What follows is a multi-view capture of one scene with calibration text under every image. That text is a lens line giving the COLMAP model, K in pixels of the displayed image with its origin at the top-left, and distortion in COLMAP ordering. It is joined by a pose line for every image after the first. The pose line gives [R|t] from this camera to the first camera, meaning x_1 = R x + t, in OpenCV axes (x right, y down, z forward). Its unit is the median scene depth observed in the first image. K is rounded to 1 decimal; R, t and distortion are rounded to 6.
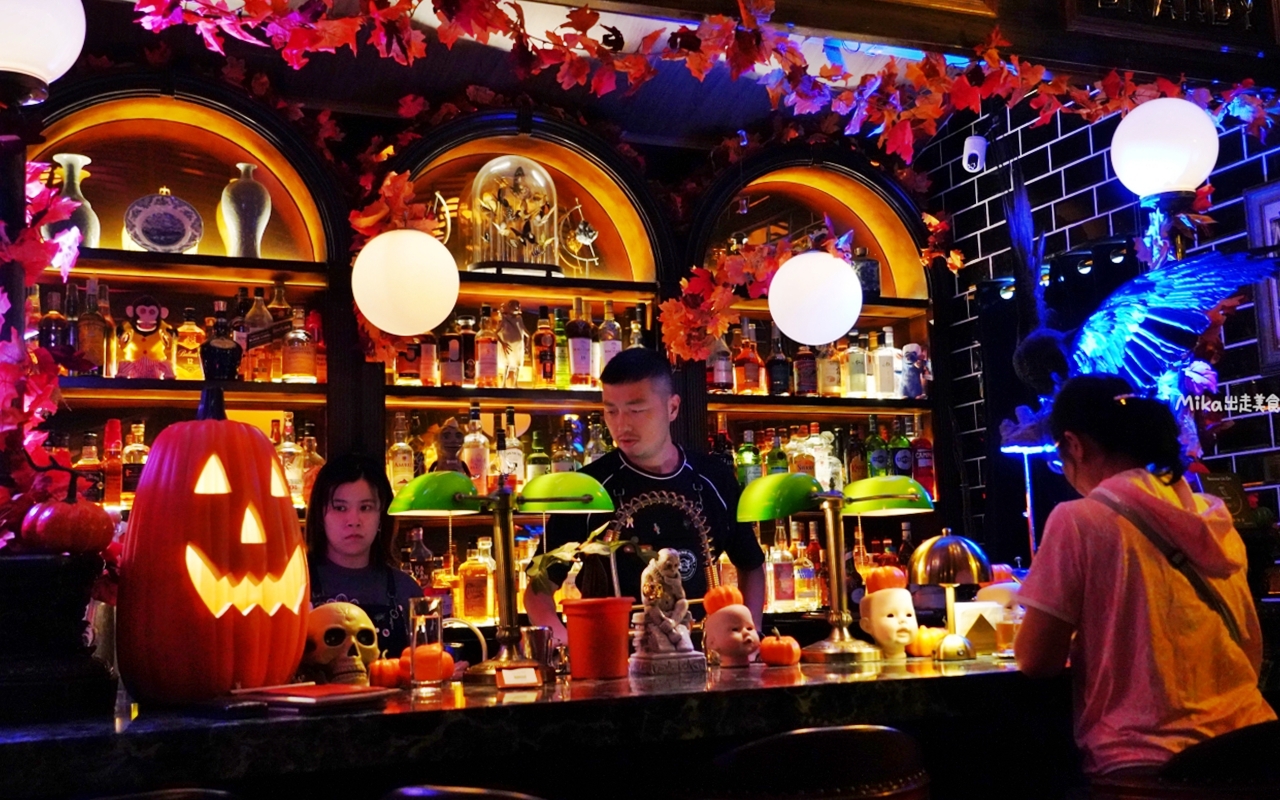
lens RADIAL K [[1366.3, 0, 640.0], [0, 1366.3, 400.0], [0, 0, 1]] dist [0.024547, -0.004824]
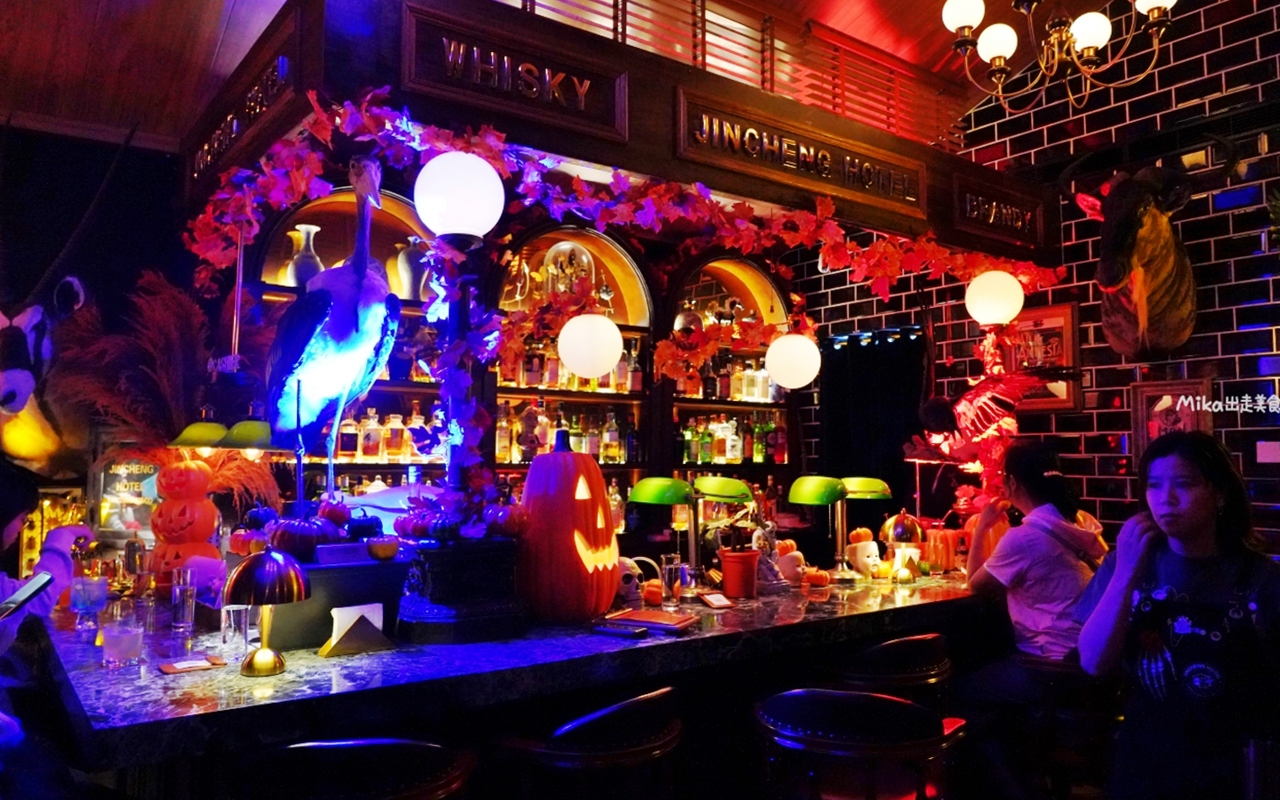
lens RADIAL K [[897.0, 0, 640.0], [0, 897.0, 400.0], [0, 0, 1]] dist [-0.008102, -0.000558]
pose [[0.969525, 0.053675, 0.239042, -0.275243], [-0.068611, 0.996148, 0.054602, -0.063212], [-0.235190, -0.069339, 0.969473, -0.041785]]
